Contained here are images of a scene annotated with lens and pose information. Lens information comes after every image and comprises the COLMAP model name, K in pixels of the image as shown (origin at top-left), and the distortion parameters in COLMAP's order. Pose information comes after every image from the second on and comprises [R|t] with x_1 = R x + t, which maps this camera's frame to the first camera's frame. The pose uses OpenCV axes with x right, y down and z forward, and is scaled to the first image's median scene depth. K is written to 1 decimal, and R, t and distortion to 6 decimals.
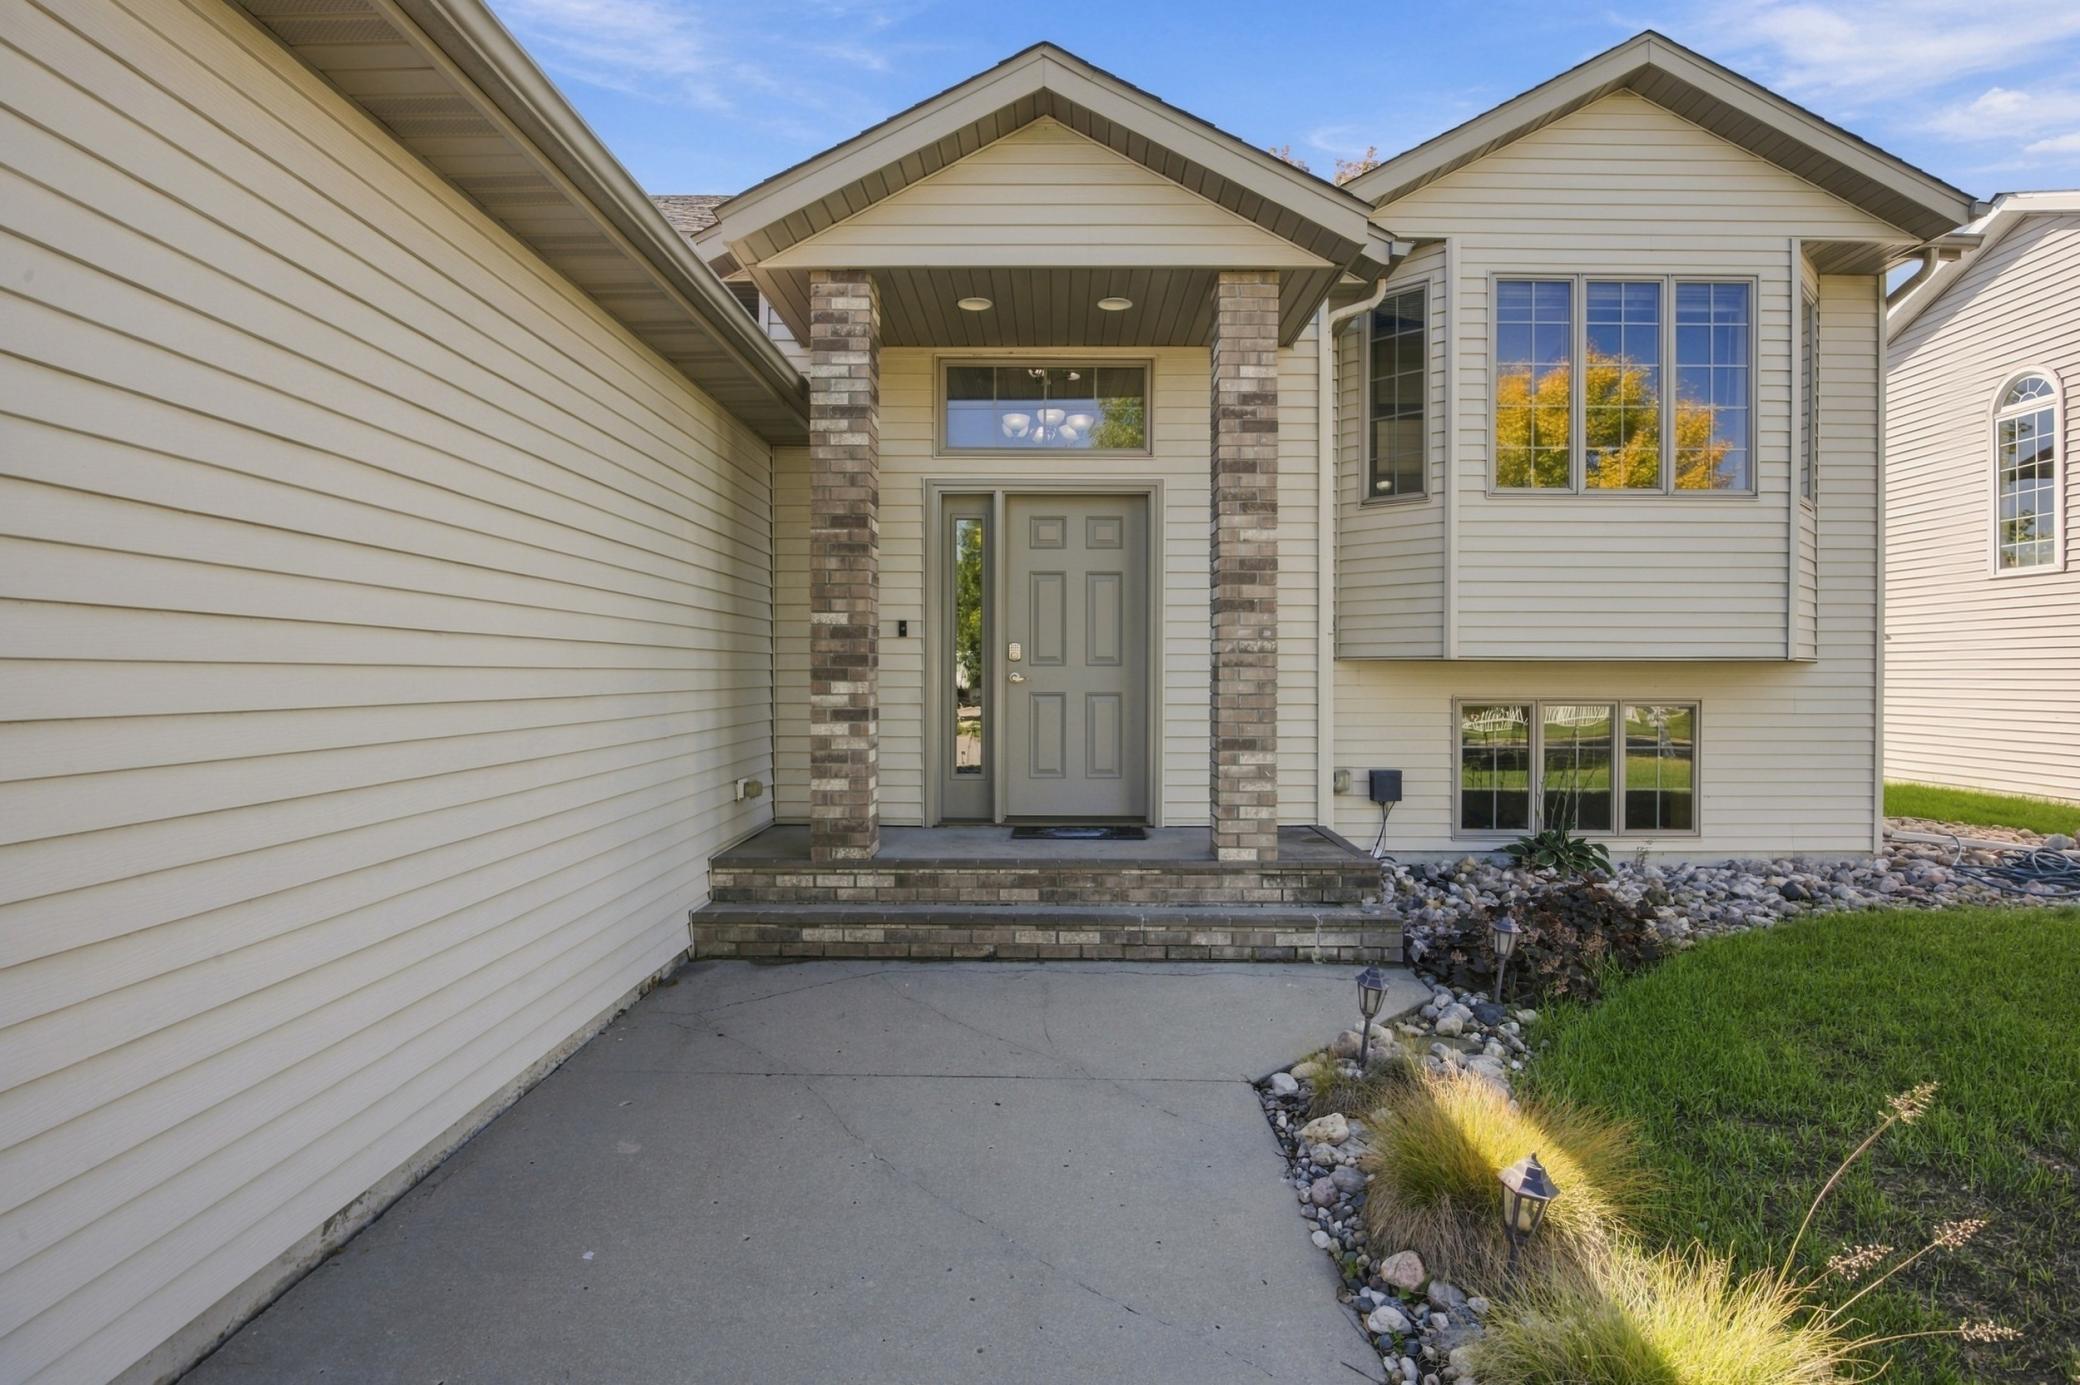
lens RADIAL K [[814.1, 0, 1042.6], [0, 814.1, 669.9], [0, 0, 1]] dist [-0.011909, 0.000795]
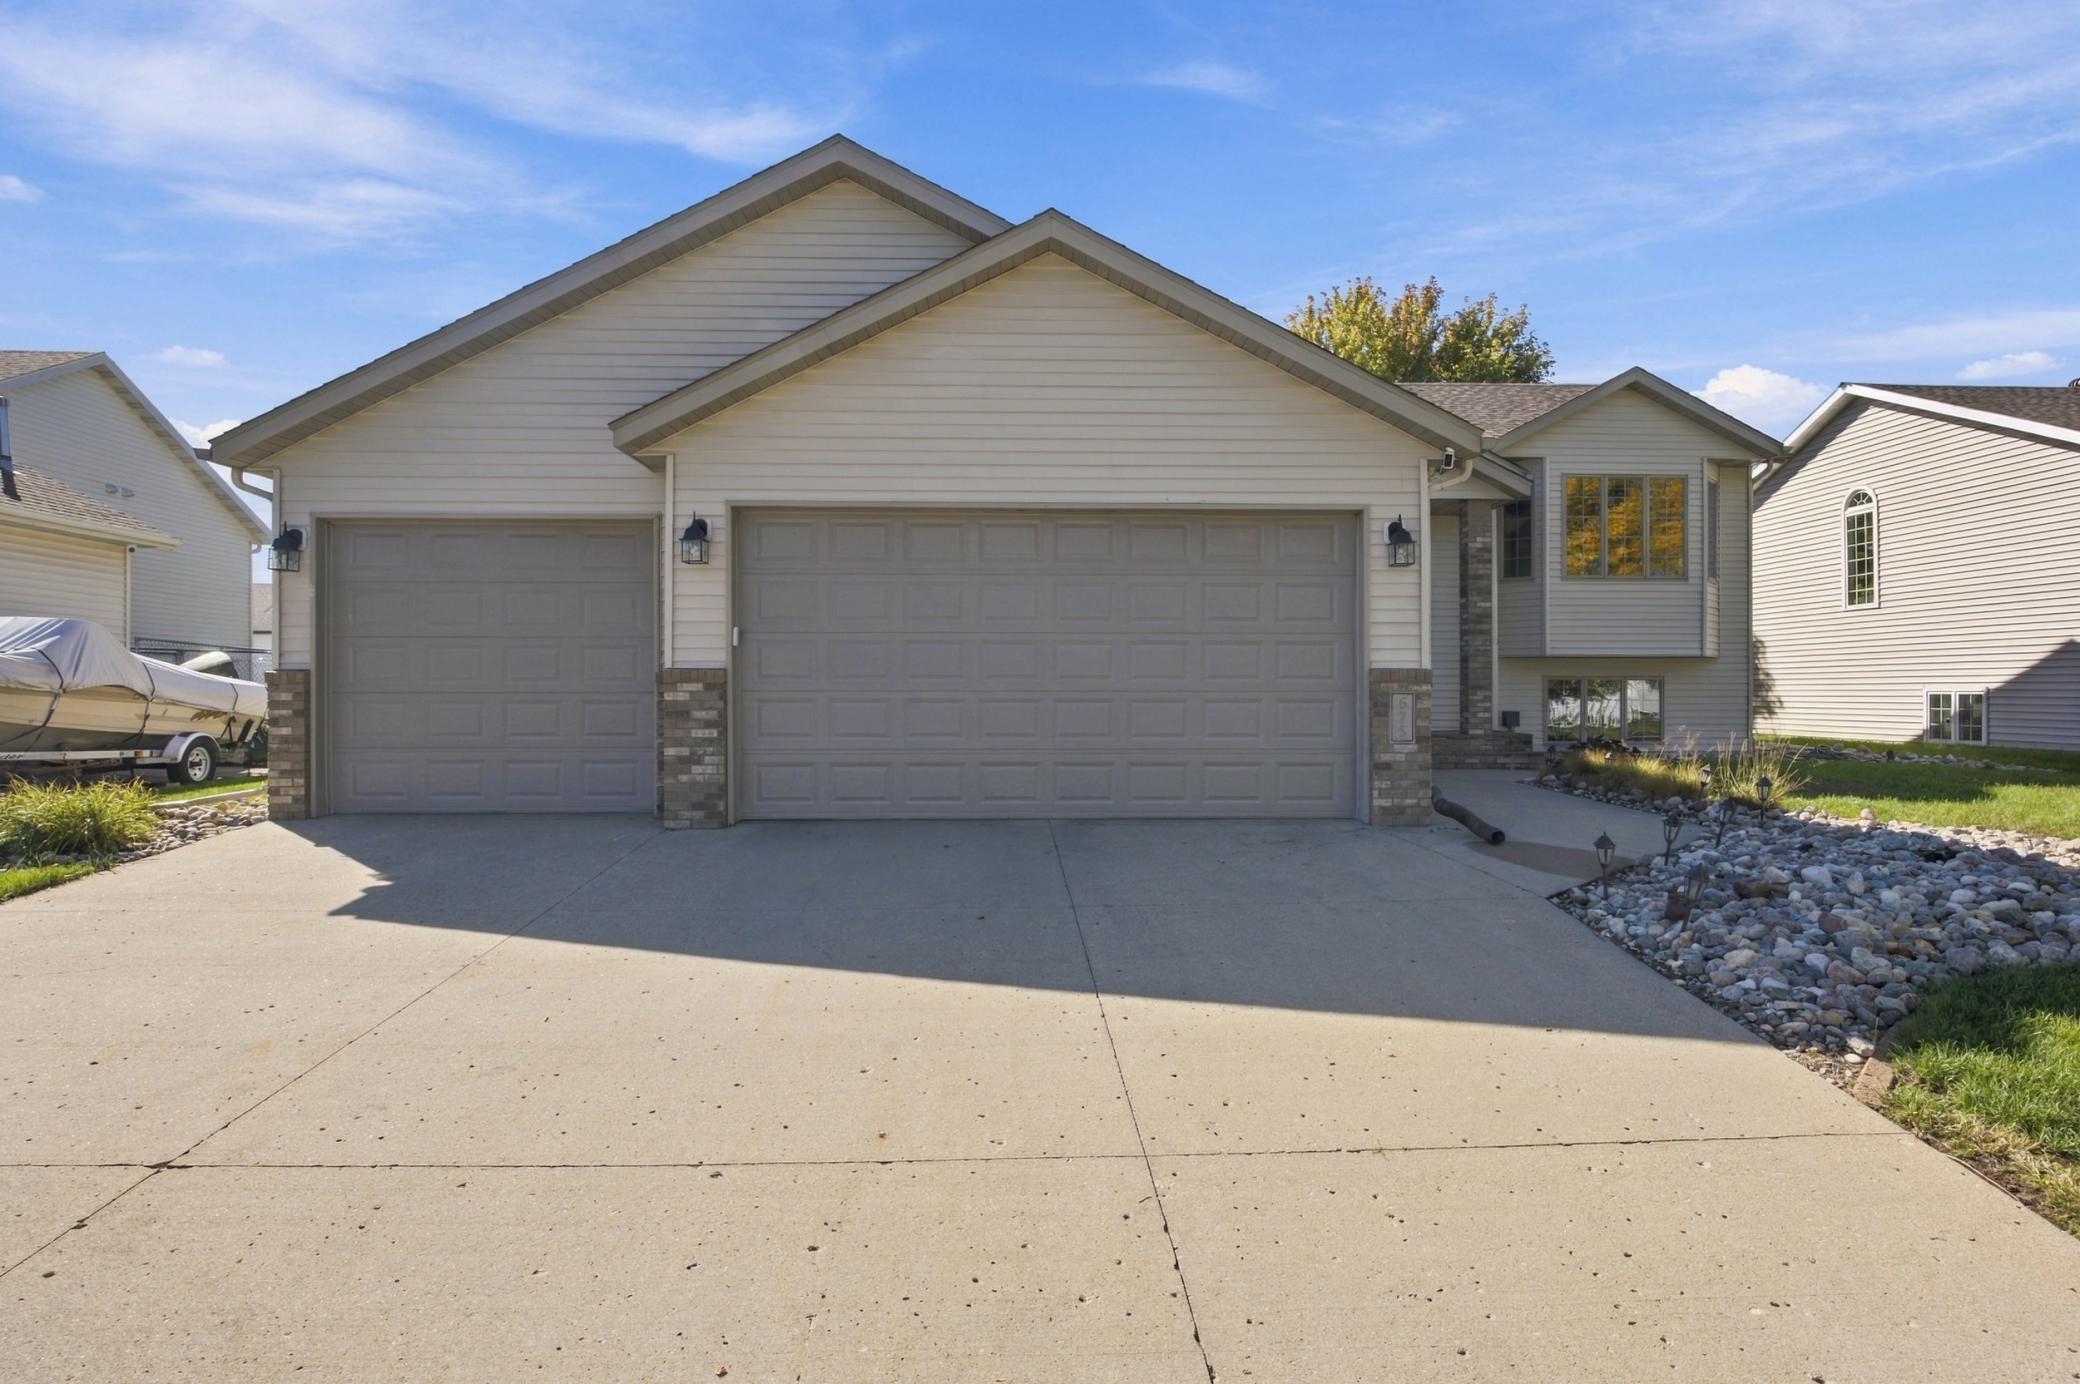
lens RADIAL K [[839.1, 0, 1039.1], [0, 839.1, 677.7], [0, 0, 1]] dist [-0.015039, 0.000024]
pose [[0.999897, 0.000037, 0.014327, -0.859655], [0.000014, 0.999994, -0.003559, 0.052283], [-0.014327, 0.003559, 0.999891, -1.171460]]
